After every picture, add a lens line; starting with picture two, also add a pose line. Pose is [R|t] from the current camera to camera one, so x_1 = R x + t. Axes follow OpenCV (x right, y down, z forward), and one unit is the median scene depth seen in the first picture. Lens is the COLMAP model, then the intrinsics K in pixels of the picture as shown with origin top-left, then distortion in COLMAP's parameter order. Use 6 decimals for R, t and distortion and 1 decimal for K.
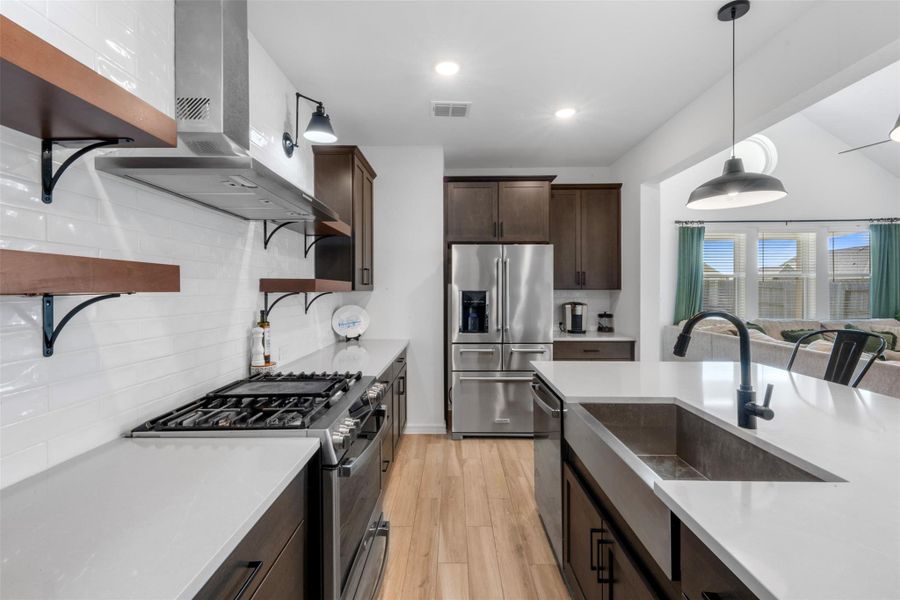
lens RADIAL K [[394.4, 0, 452.3], [0, 394.4, 288.9], [0, 0, 1]] dist [0.005542, -0.001908]
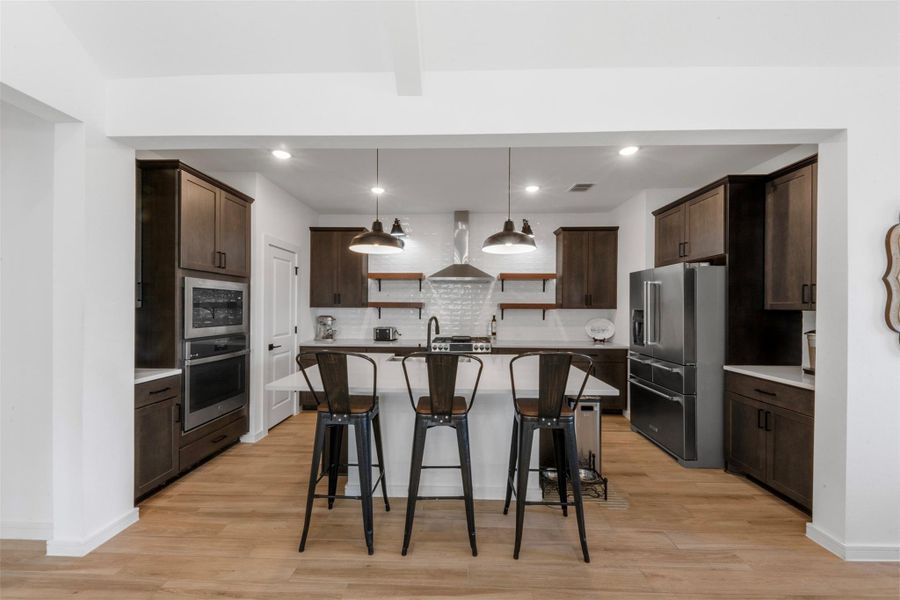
lens RADIAL K [[359.4, 0, 434.0], [0, 359.4, 304.9], [0, 0, 1]] dist [0.016342, -0.003707]
pose [[-0.067447, -0.003914, -0.997715, 1.101292], [-0.005194, 0.999980, -0.003572, -0.003012], [0.997709, 0.004941, -0.067466, 0.423224]]
